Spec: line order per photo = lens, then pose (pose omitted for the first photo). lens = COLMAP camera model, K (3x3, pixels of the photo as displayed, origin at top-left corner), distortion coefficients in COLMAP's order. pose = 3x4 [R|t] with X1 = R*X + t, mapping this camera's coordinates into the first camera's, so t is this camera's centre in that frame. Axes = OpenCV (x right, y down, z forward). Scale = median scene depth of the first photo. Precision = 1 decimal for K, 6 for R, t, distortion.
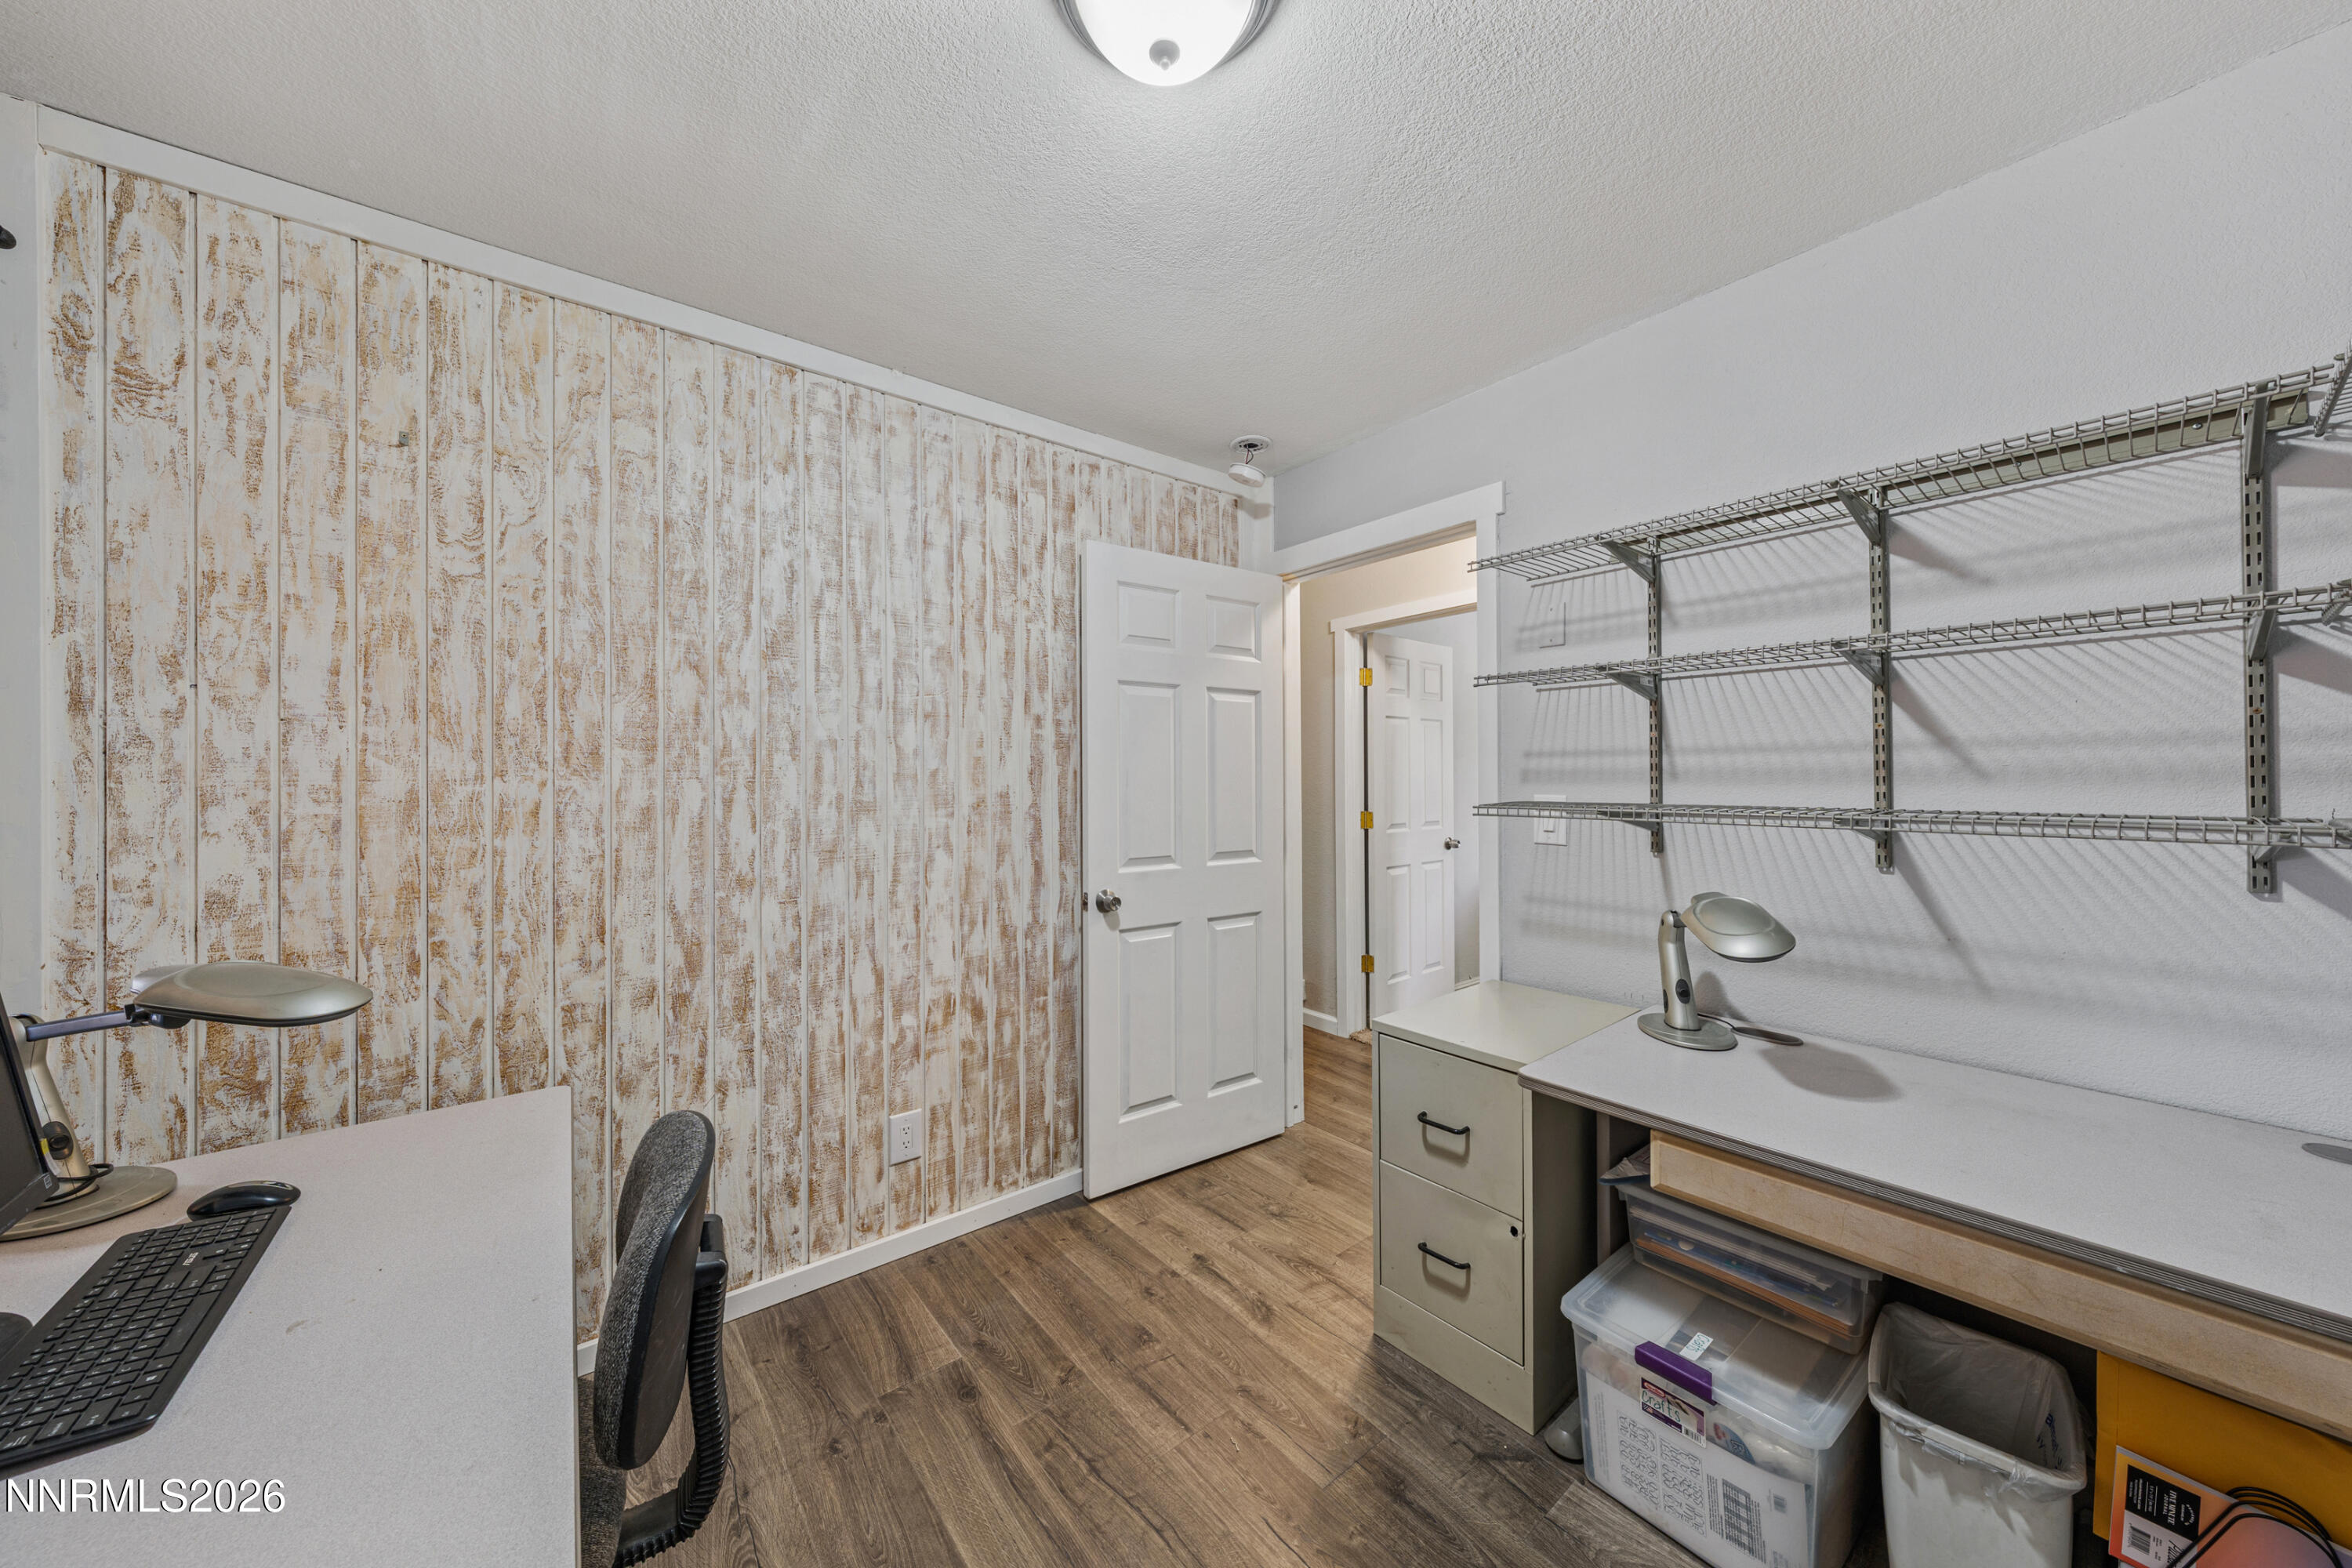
lens RADIAL K [[796.3, 0, 1173.3], [0, 796.3, 785.6], [0, 0, 1]] dist [-0.000773, -0.000071]
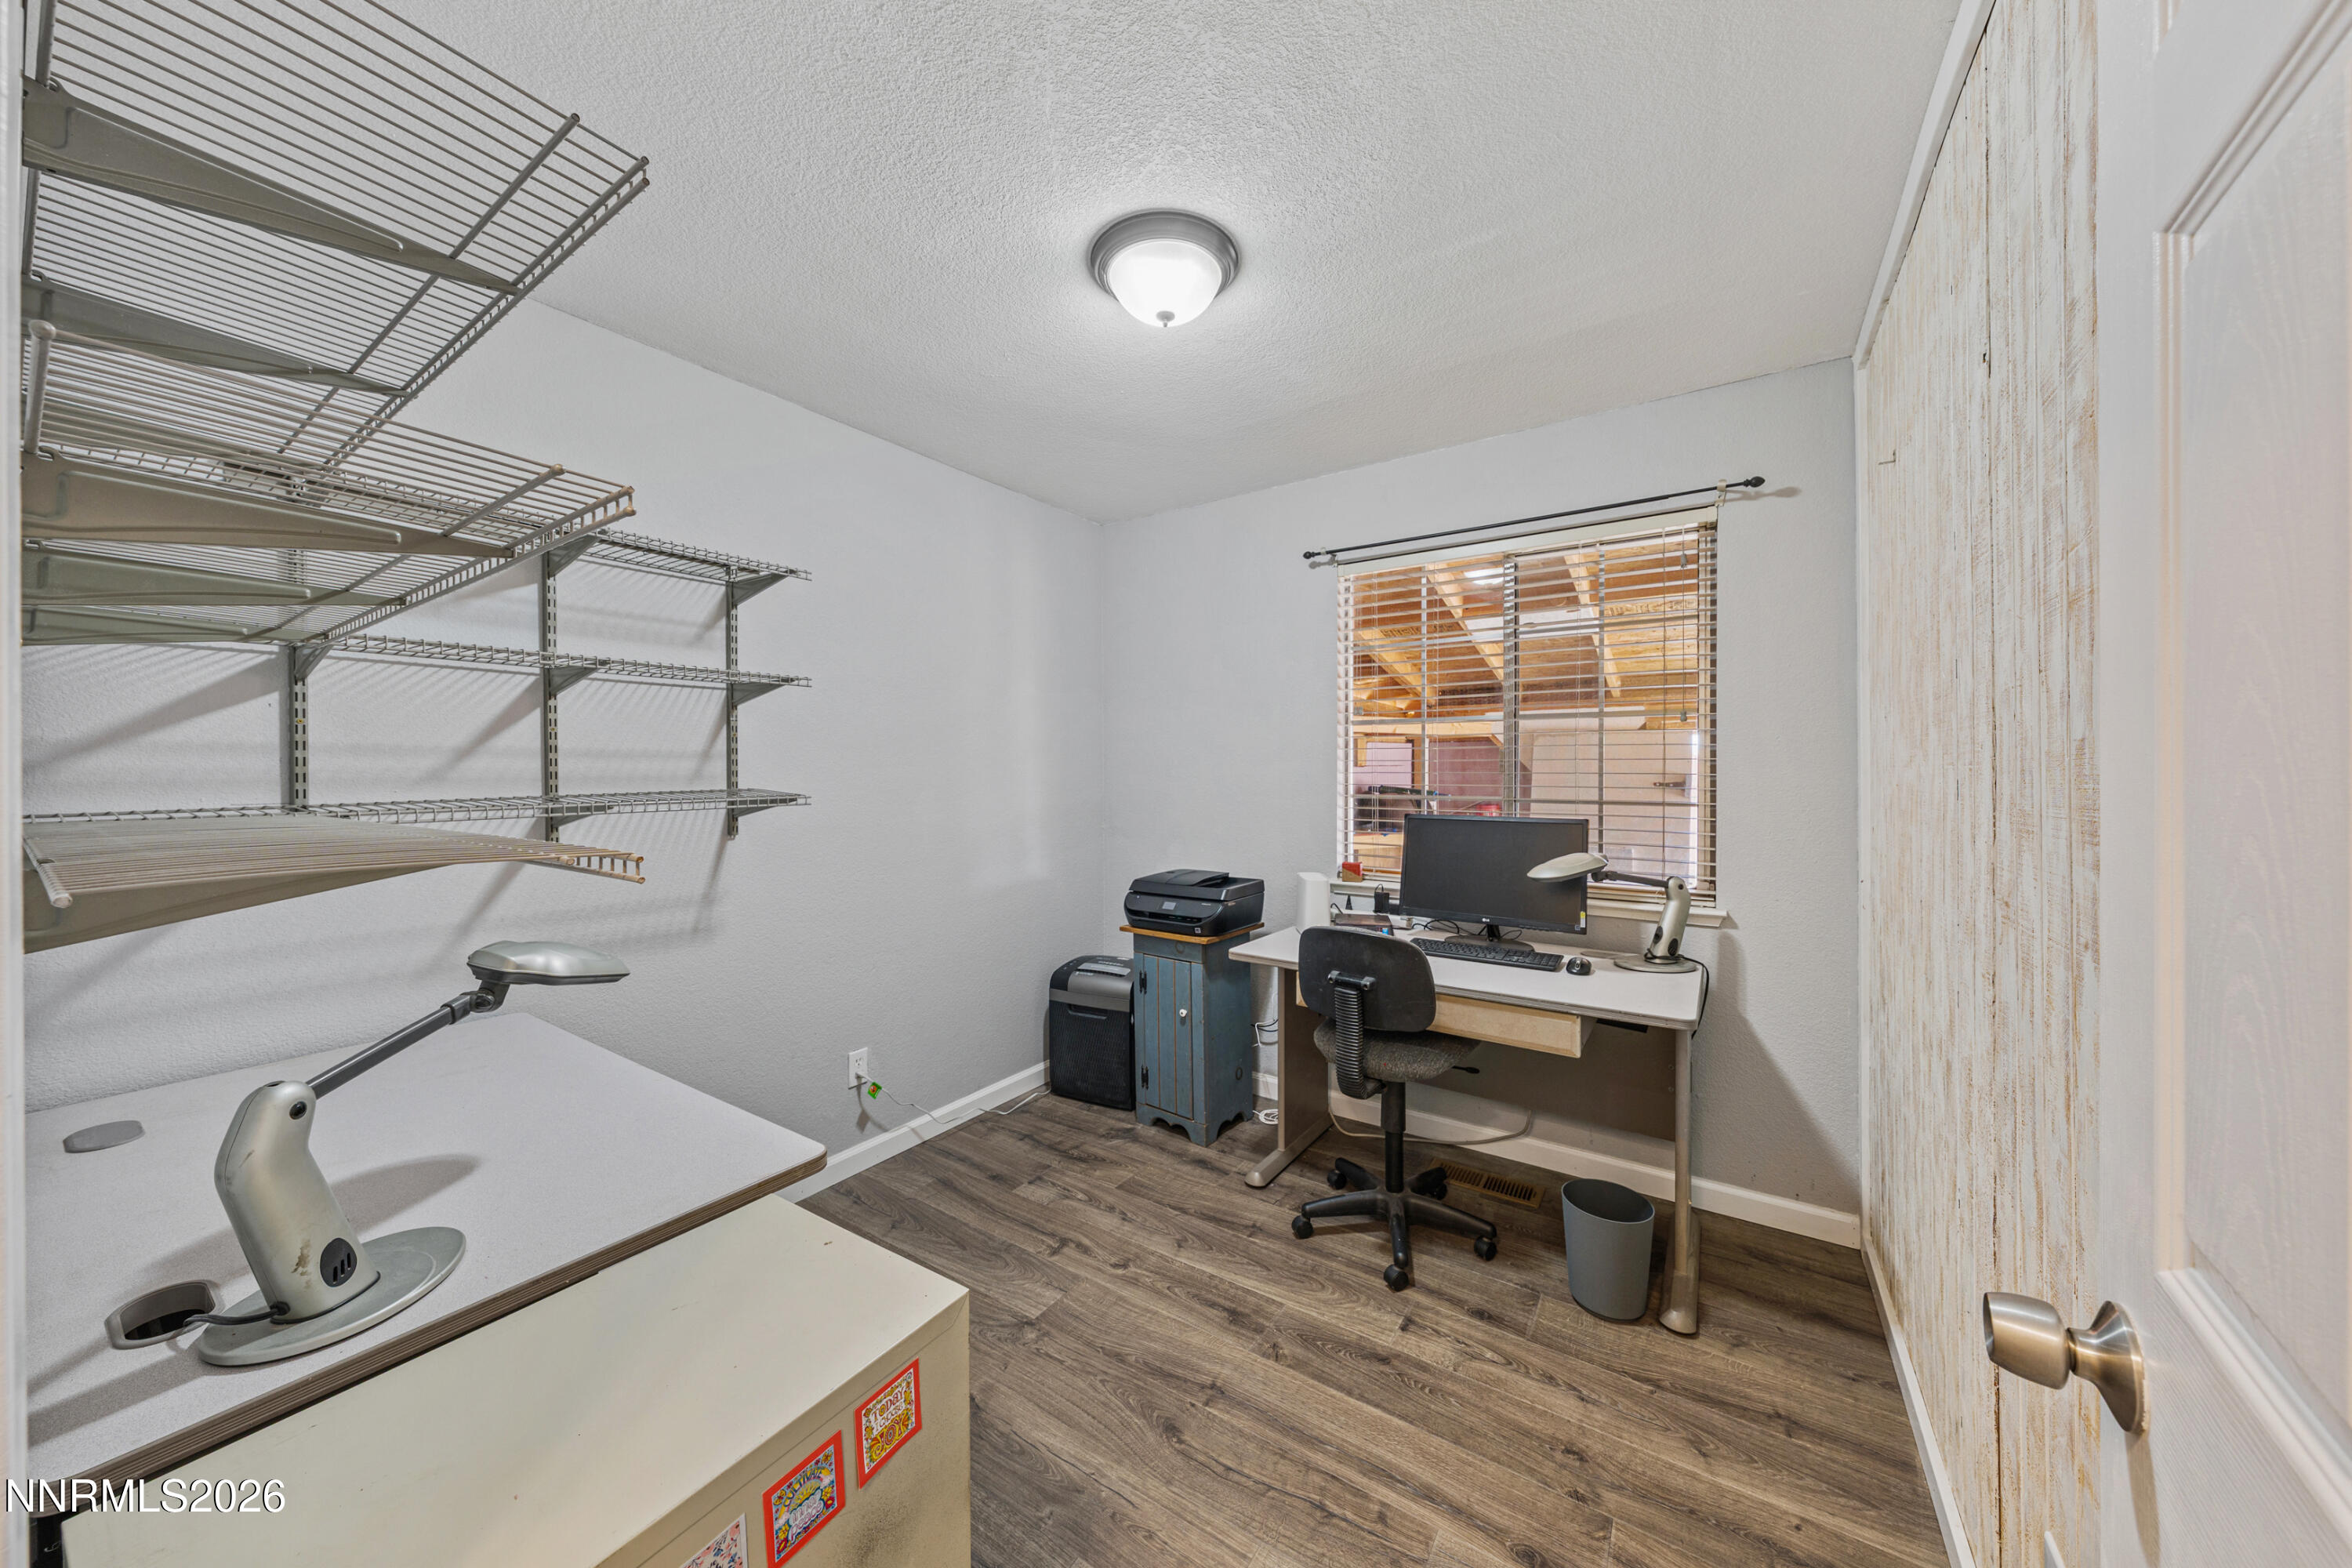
lens RADIAL K [[796.3, 0, 1181.1], [0, 796.3, 779.1], [0, 0, 1]] dist [-0.000773, -0.000071]
pose [[-0.951118, 0.004948, -0.308789, 0.337656], [0.003657, 0.999982, 0.004761, -0.001453], [0.308807, 0.003399, -0.951119, 1.820534]]
